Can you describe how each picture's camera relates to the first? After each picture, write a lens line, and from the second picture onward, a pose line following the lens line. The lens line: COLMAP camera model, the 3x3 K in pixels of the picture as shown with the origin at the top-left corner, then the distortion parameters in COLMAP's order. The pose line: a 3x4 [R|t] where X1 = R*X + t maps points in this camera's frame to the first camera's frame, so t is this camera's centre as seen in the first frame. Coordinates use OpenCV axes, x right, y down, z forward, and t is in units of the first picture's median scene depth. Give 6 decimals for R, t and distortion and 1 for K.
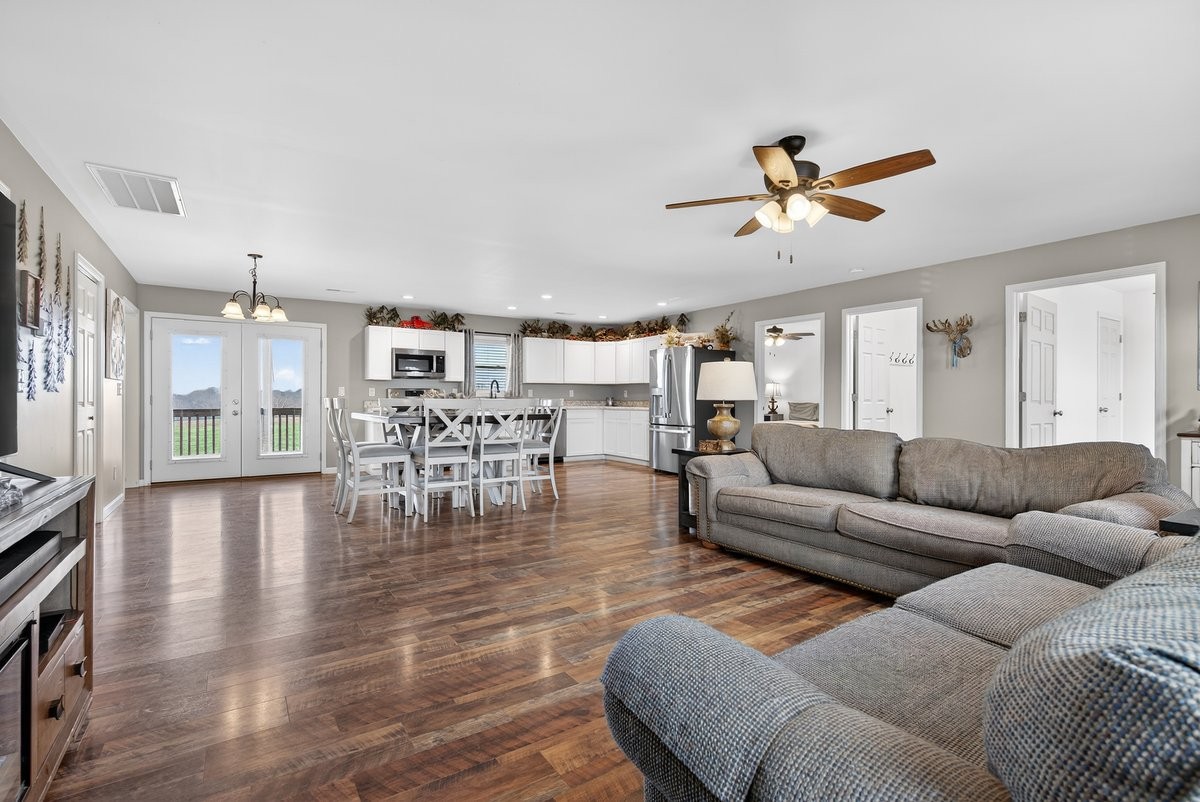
lens RADIAL K [[550.3, 0, 600.0], [0, 550.3, 401.0], [0, 0, 1]] dist [-0.019430, -0.000180]
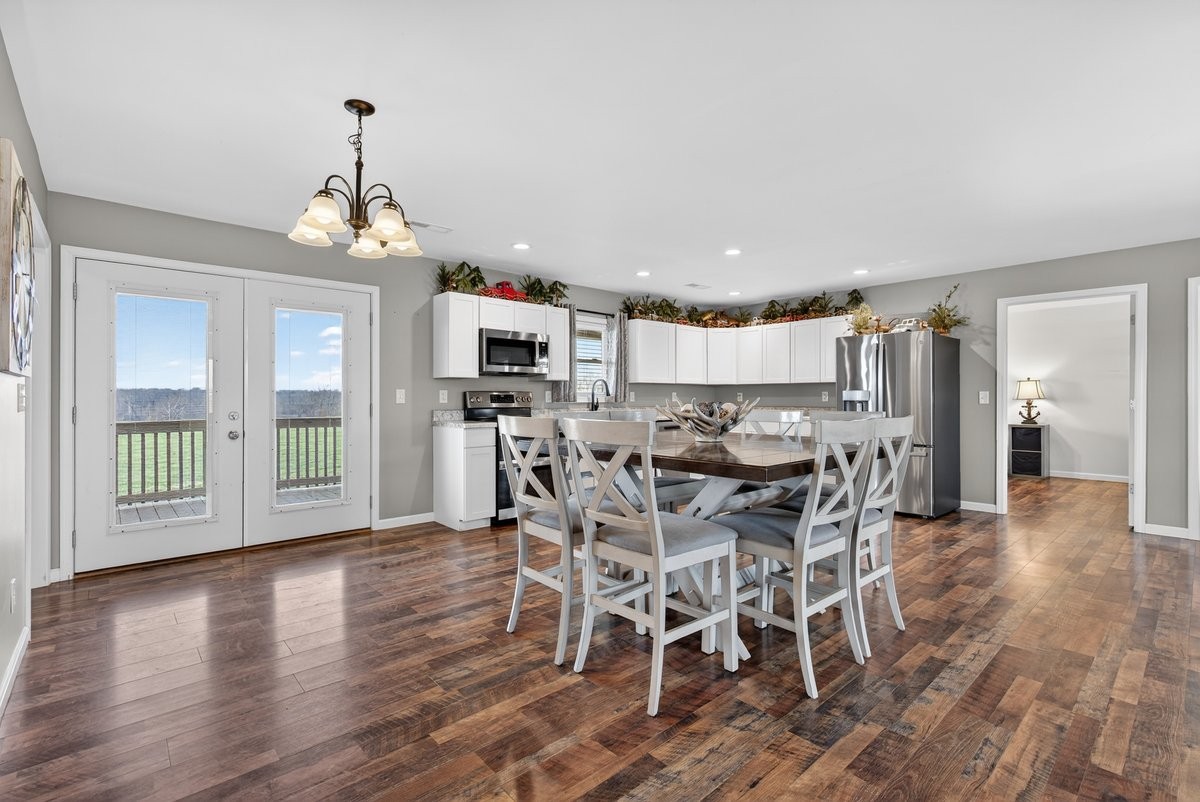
lens RADIAL K [[550.3, 0, 600.0], [0, 550.3, 401.0], [0, 0, 1]] dist [-0.019430, -0.000180]
pose [[0.988974, -0.007239, 0.147913, -0.333779], [0.007173, 0.999974, 0.000980, -0.010757], [-0.147916, 0.000092, 0.989000, 0.341363]]
